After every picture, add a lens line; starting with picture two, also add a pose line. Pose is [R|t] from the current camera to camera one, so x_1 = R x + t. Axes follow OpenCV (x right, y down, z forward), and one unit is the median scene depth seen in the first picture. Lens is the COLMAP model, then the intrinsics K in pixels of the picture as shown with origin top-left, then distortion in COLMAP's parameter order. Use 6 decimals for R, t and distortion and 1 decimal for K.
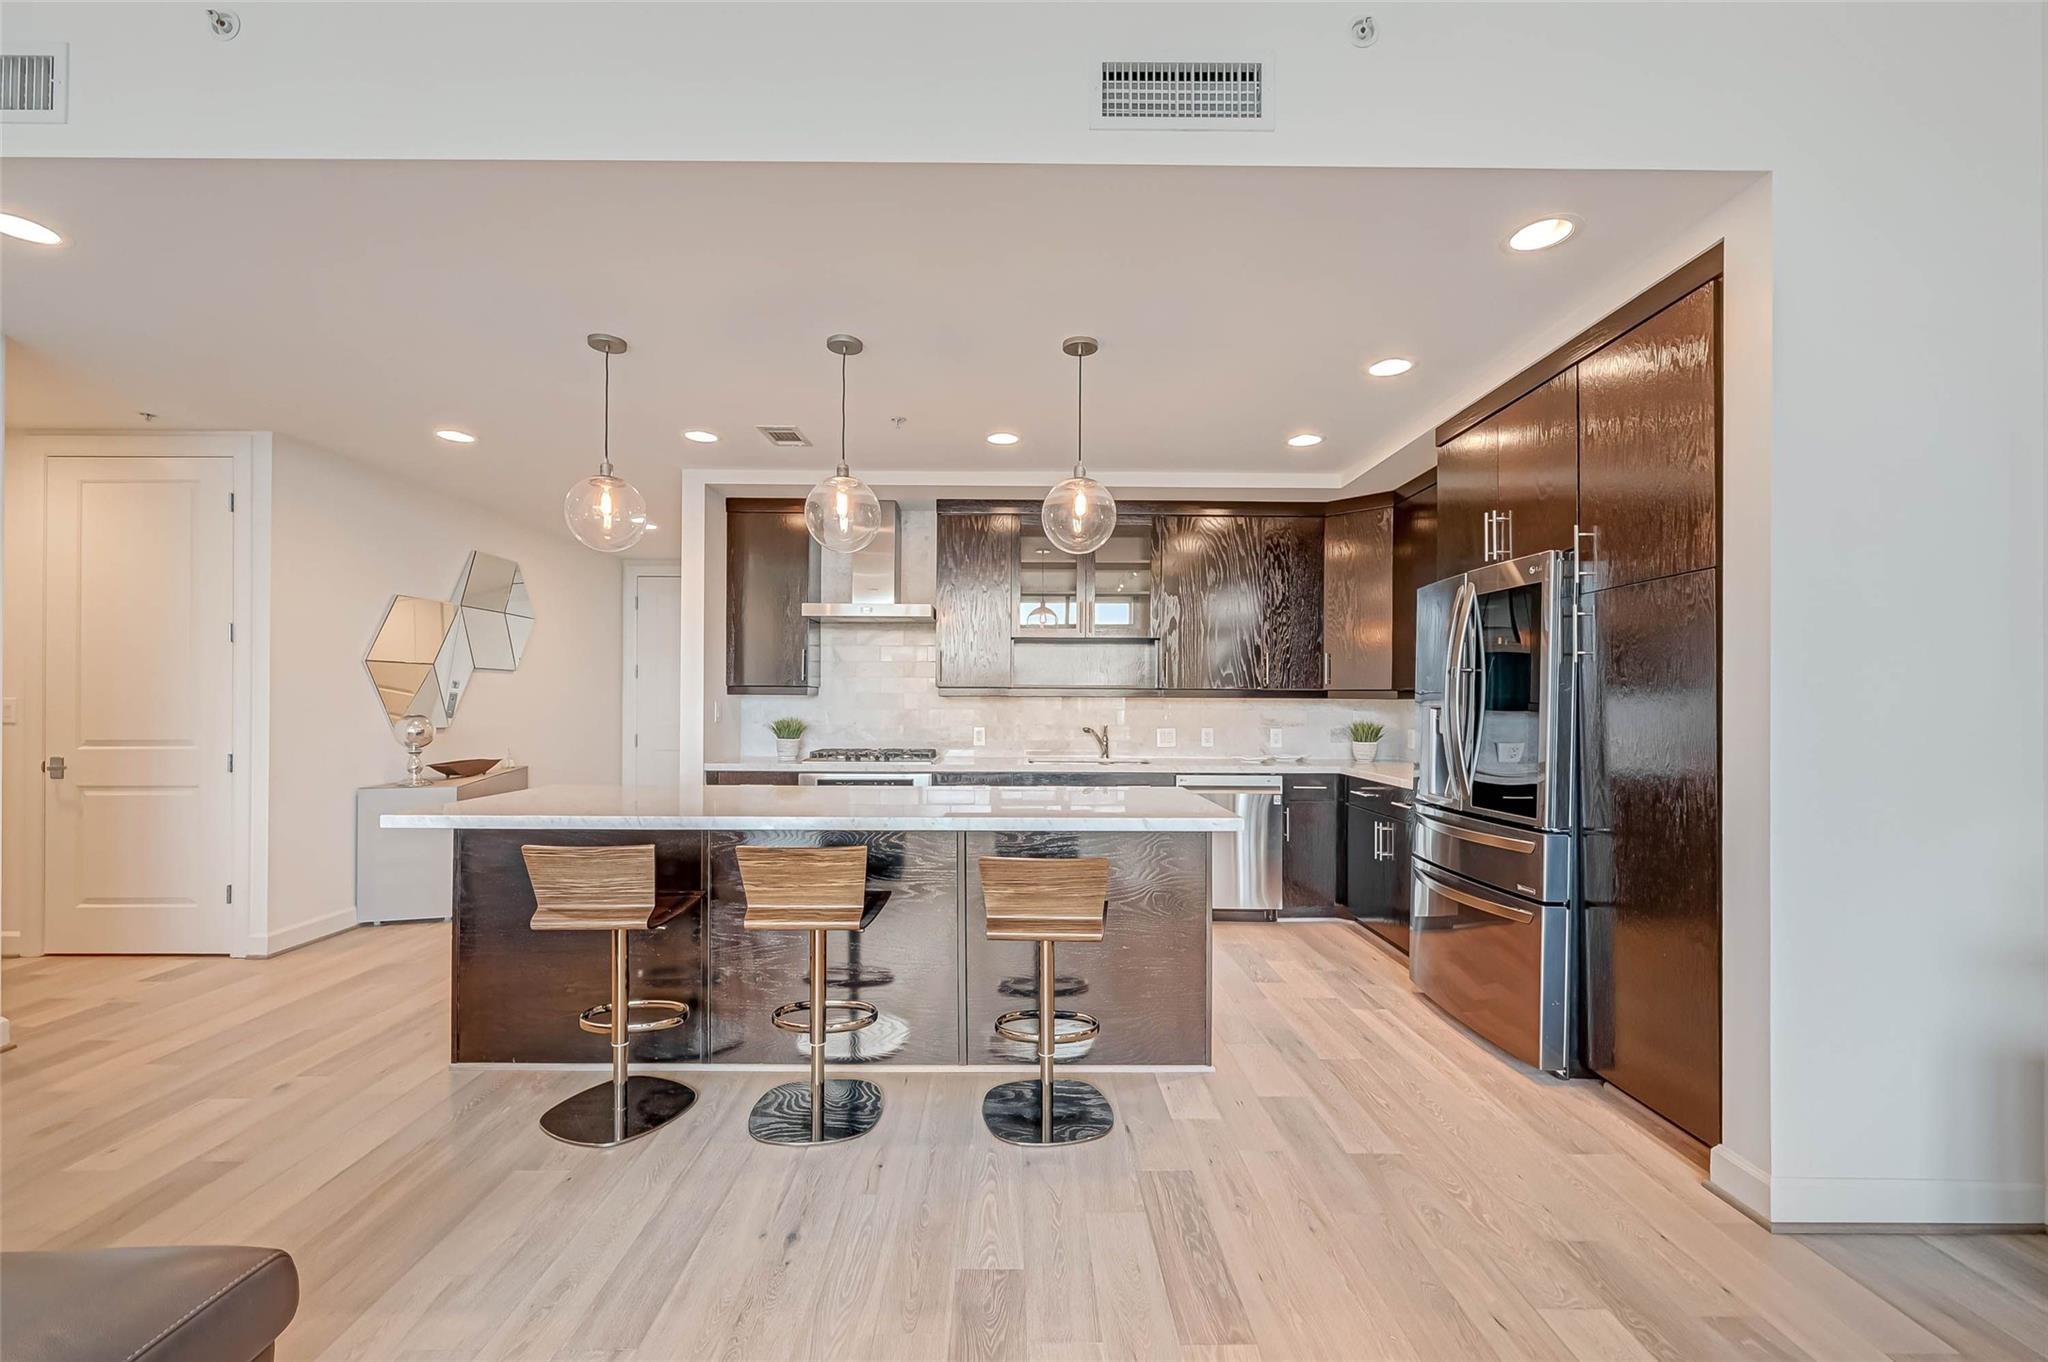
lens RADIAL K [[864.9, 0, 1017.9], [0, 864.9, 697.8], [0, 0, 1]] dist [-0.007843, 0.000117]
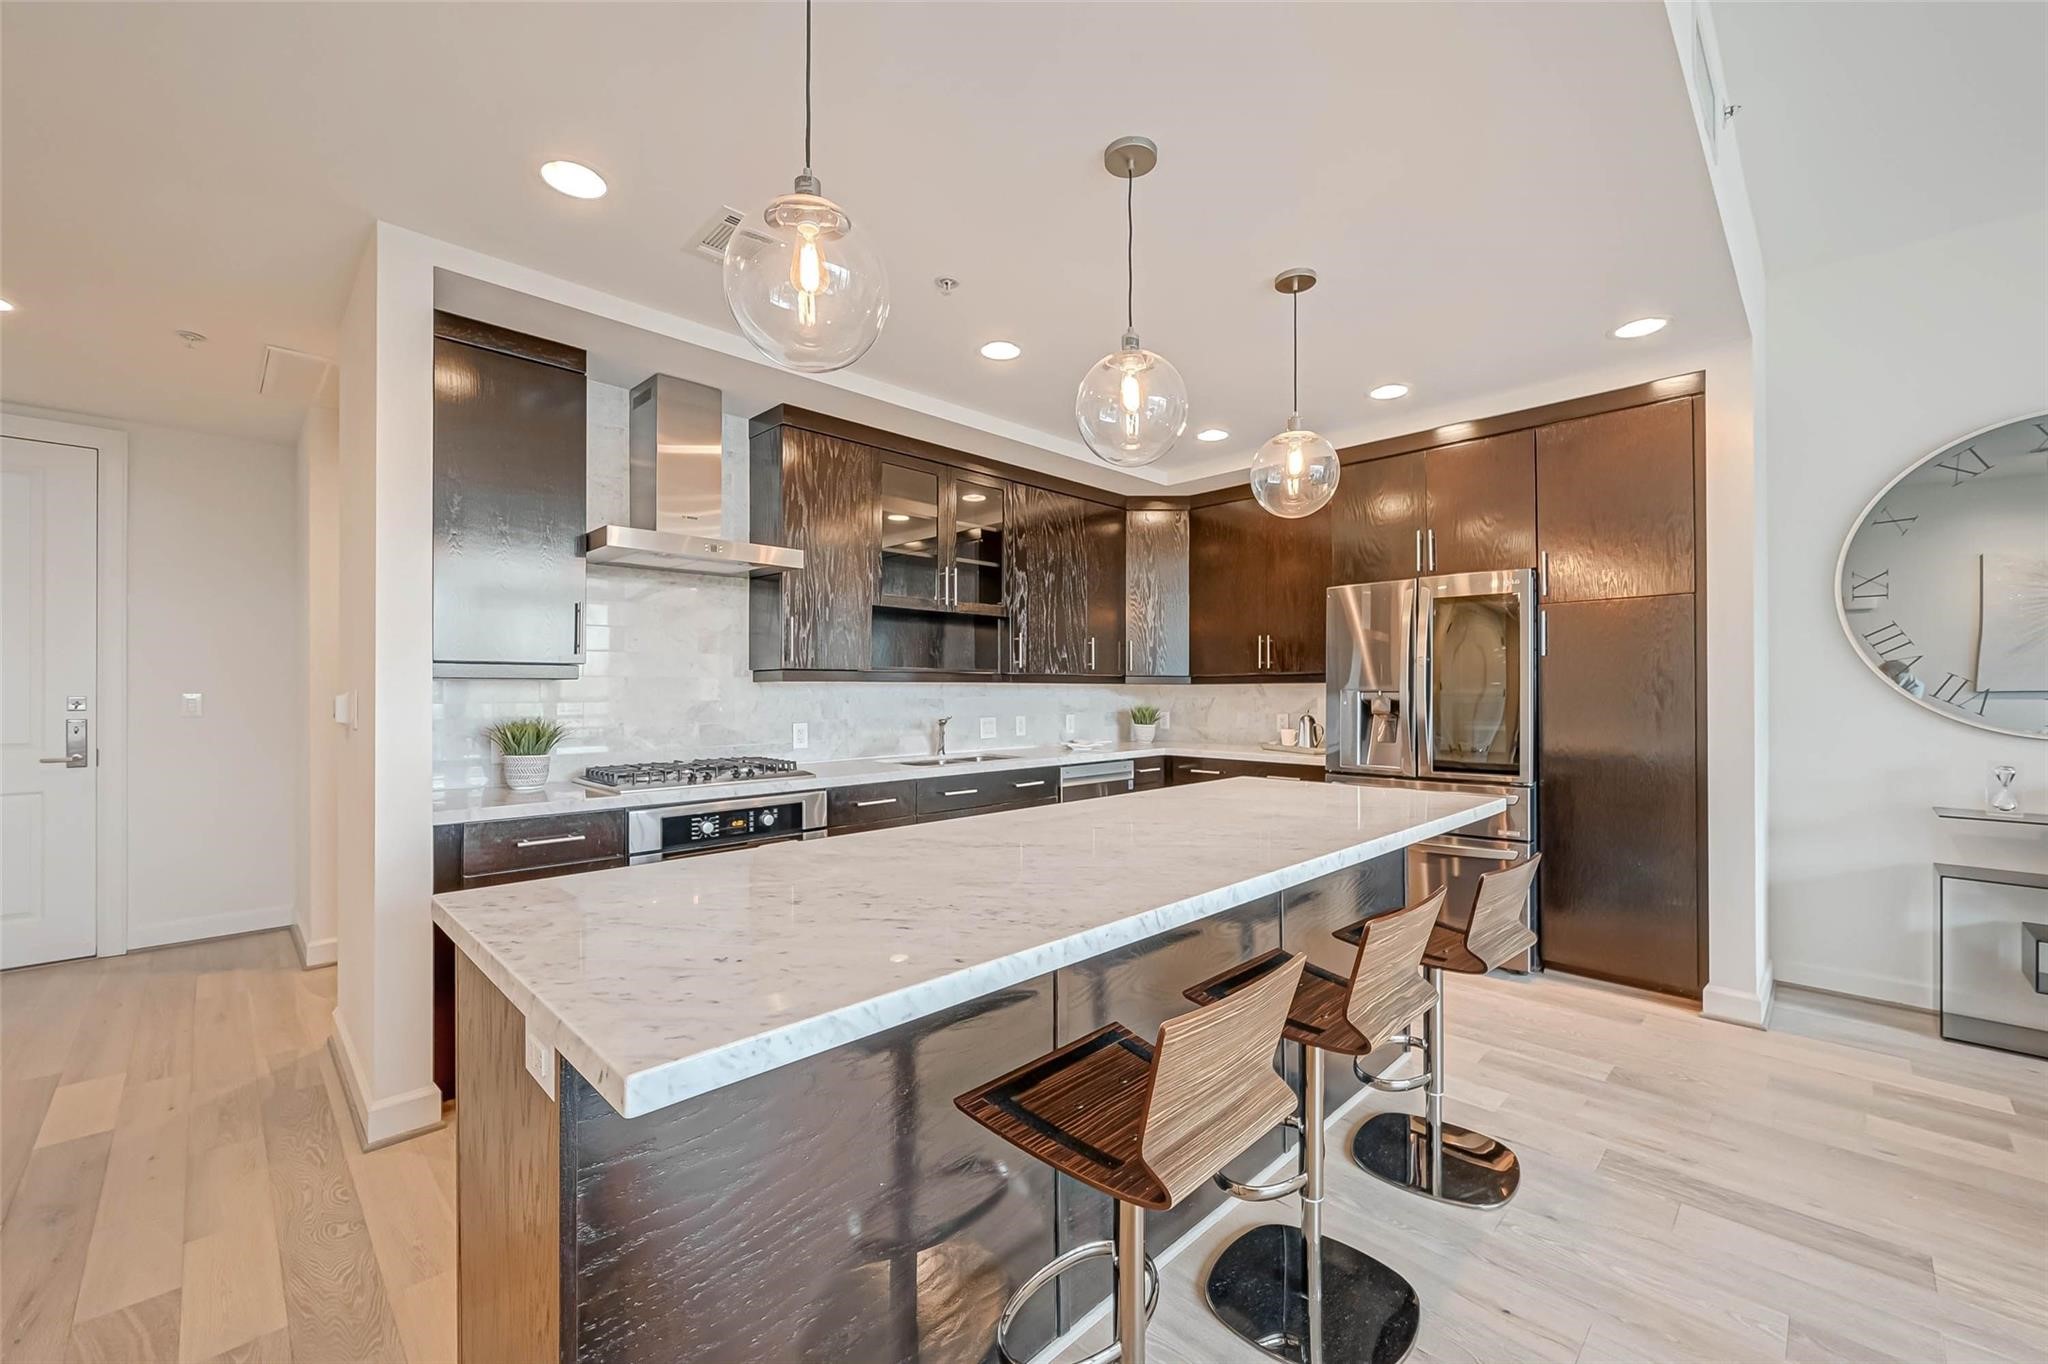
lens RADIAL K [[841.0, 0, 1060.0], [0, 841.0, 679.3], [0, 0, 1]] dist [0.001221, 0.000499]
pose [[0.682333, 0.003537, 0.731033, -0.465698], [0.001710, 0.999978, -0.006434, 0.001319], [-0.731039, 0.005641, 0.682312, 0.383350]]
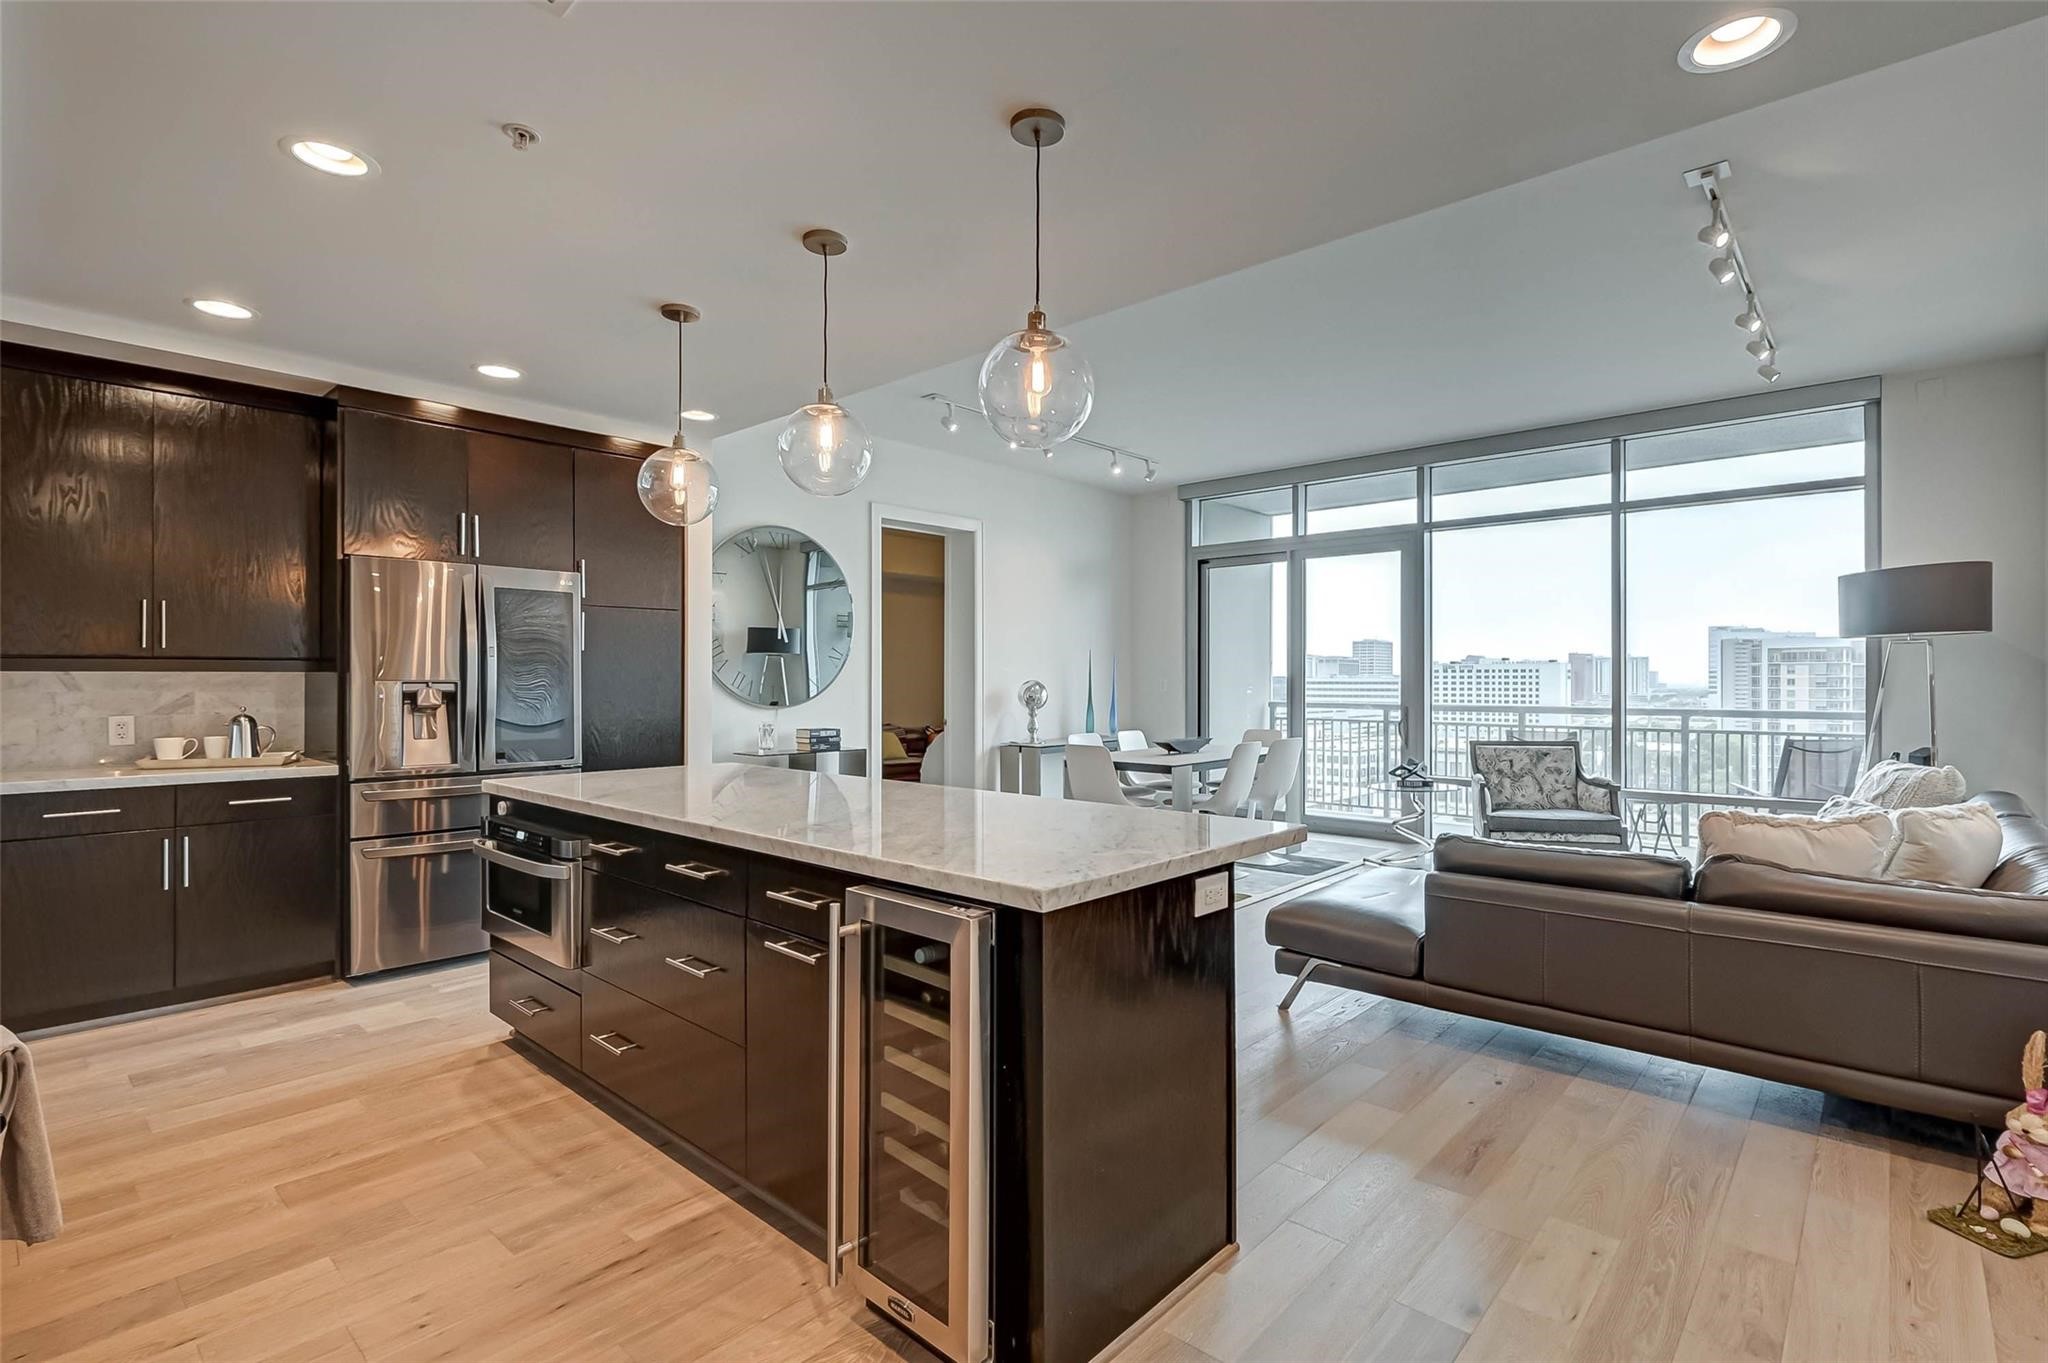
lens RADIAL K [[959.1, 0, 1029.0], [0, 959.1, 676.9], [0, 0, 1]] dist [-0.000762, 0.000411]
pose [[-0.739759, -0.001238, 0.672871, -0.602895], [-0.006498, 0.999965, -0.005304, 0.003899], [-0.672841, -0.008297, -0.739741, 0.981525]]
